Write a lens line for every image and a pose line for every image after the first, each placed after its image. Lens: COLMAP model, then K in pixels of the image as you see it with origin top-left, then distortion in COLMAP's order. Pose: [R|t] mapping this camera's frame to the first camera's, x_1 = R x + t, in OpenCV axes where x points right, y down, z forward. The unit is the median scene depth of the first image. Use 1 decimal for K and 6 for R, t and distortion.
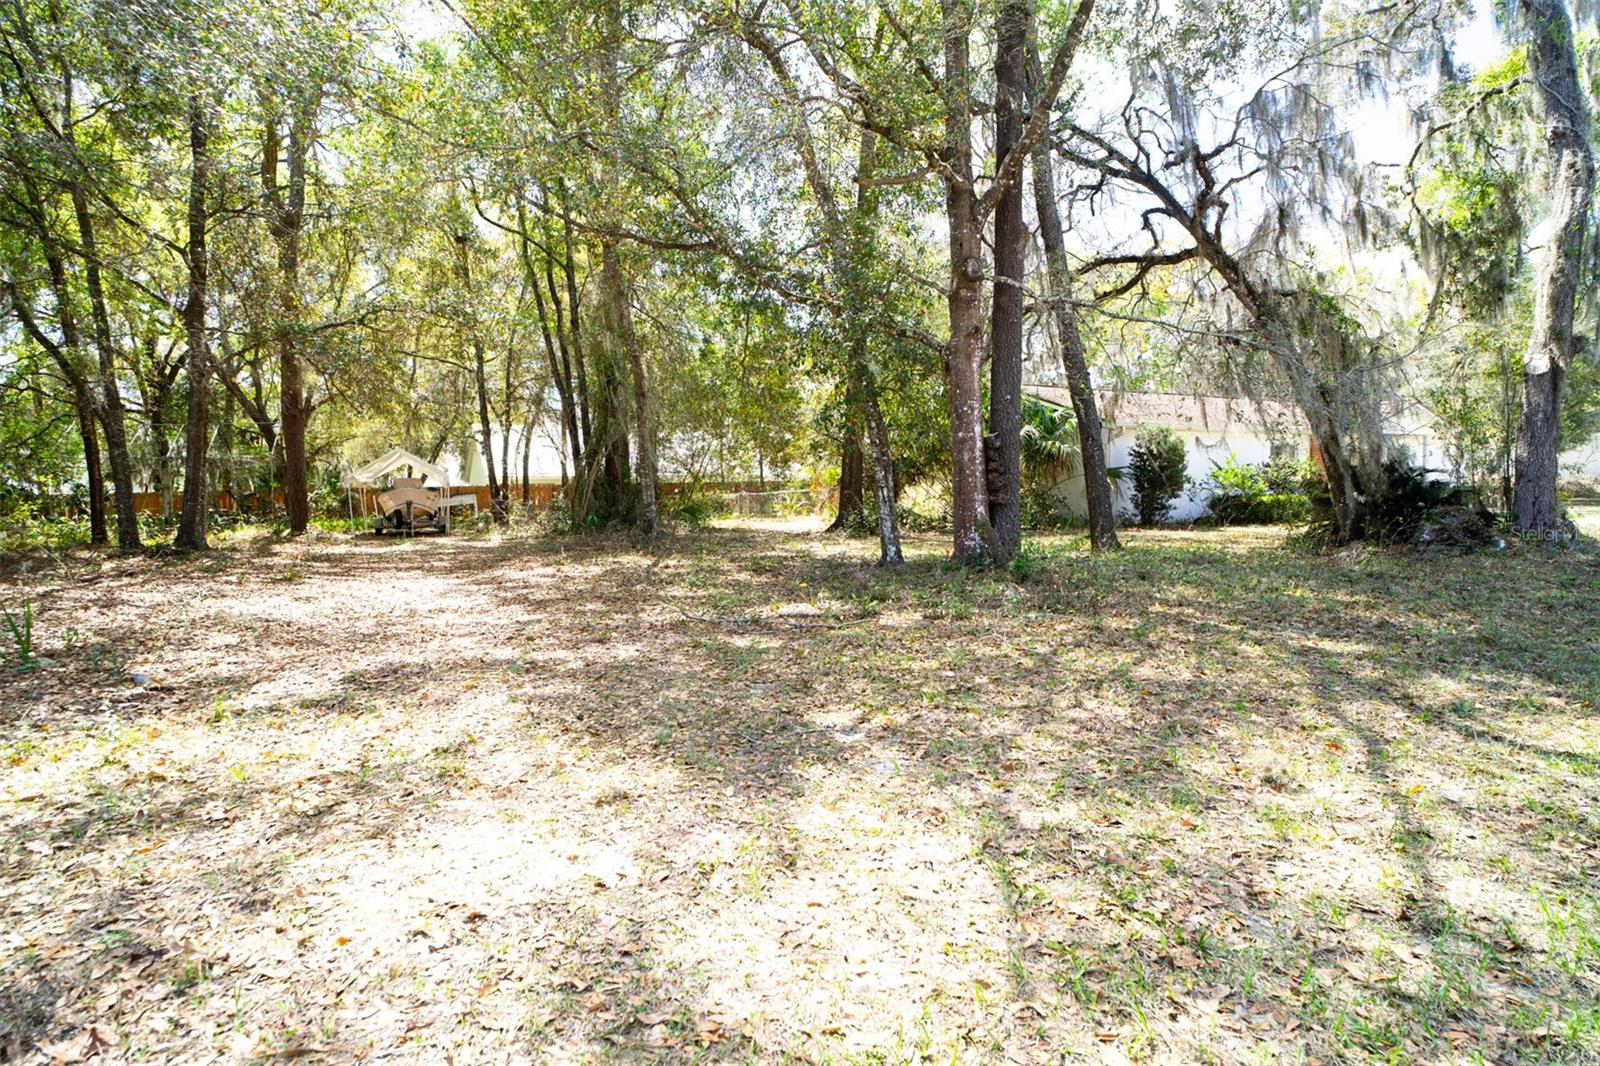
lens RADIAL K [[820.0, 0, 785.7], [0, 820.0, 529.2], [0, 0, 1]] dist [-0.001451, 0.002201]
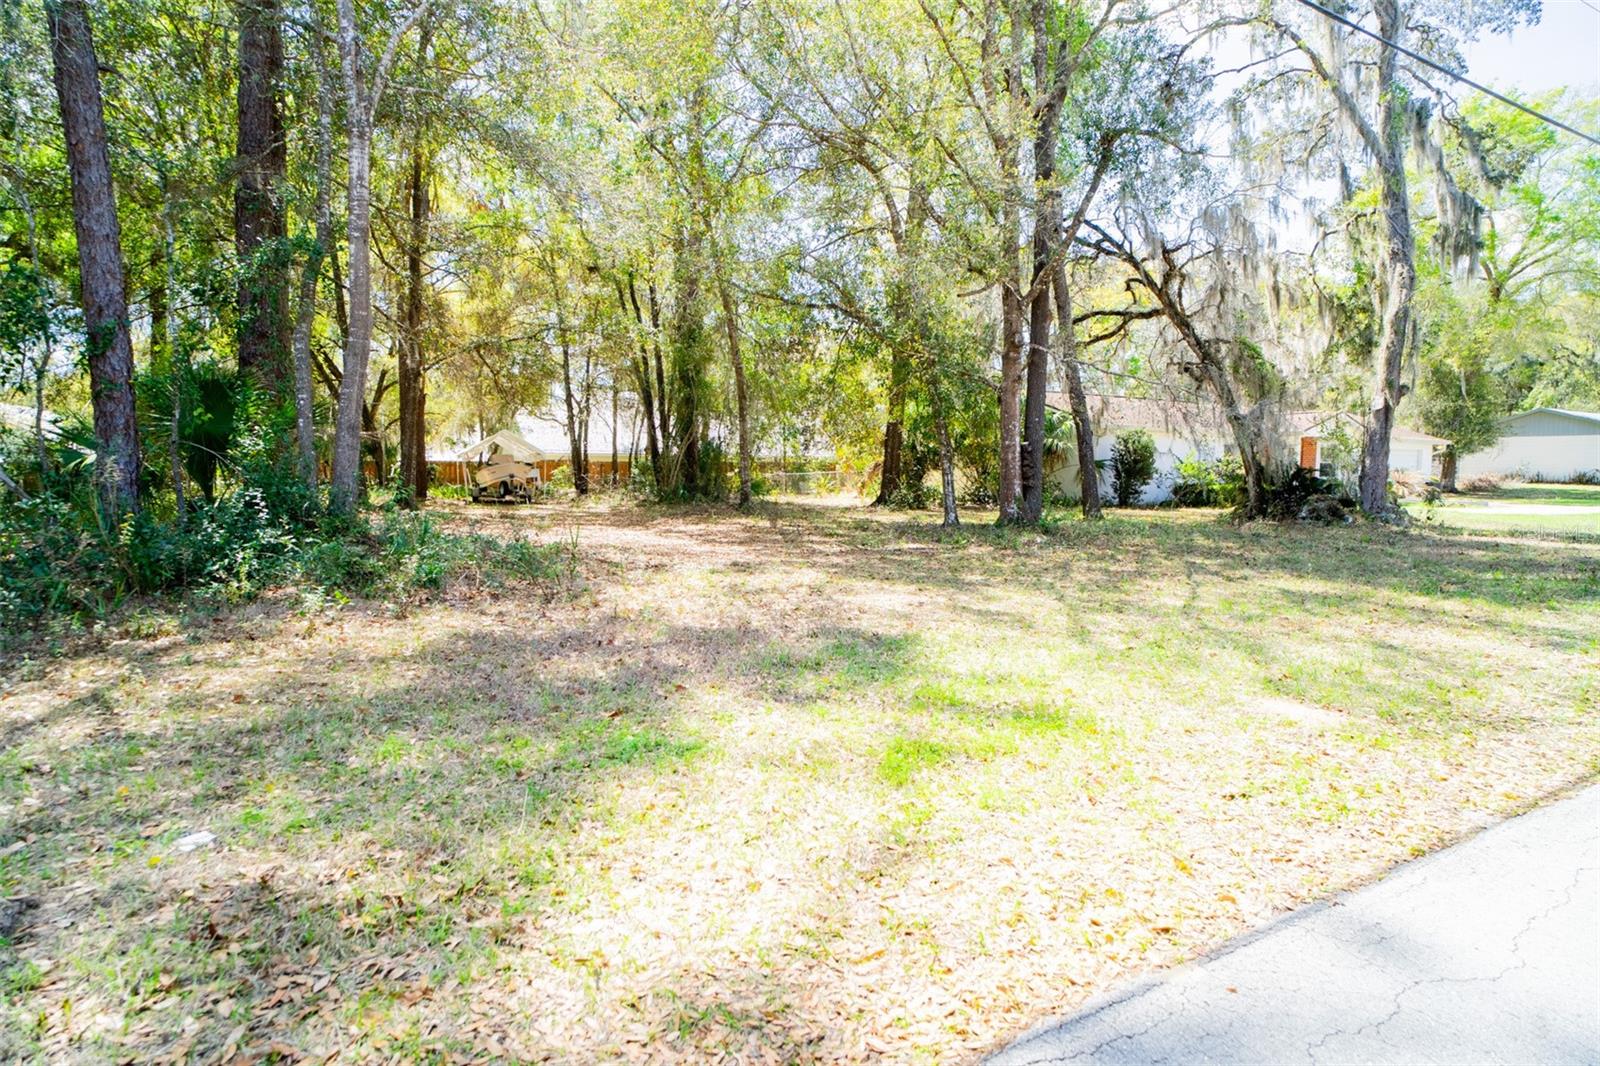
lens RADIAL K [[831.5, 0, 800.4], [0, 831.5, 530.0], [0, 0, 1]] dist [0.015145, 0.000126]
pose [[0.998961, 0.019465, 0.041196, -0.174727], [-0.020514, 0.999472, 0.025194, 0.015405], [-0.040683, -0.026013, 0.998833, -0.422205]]
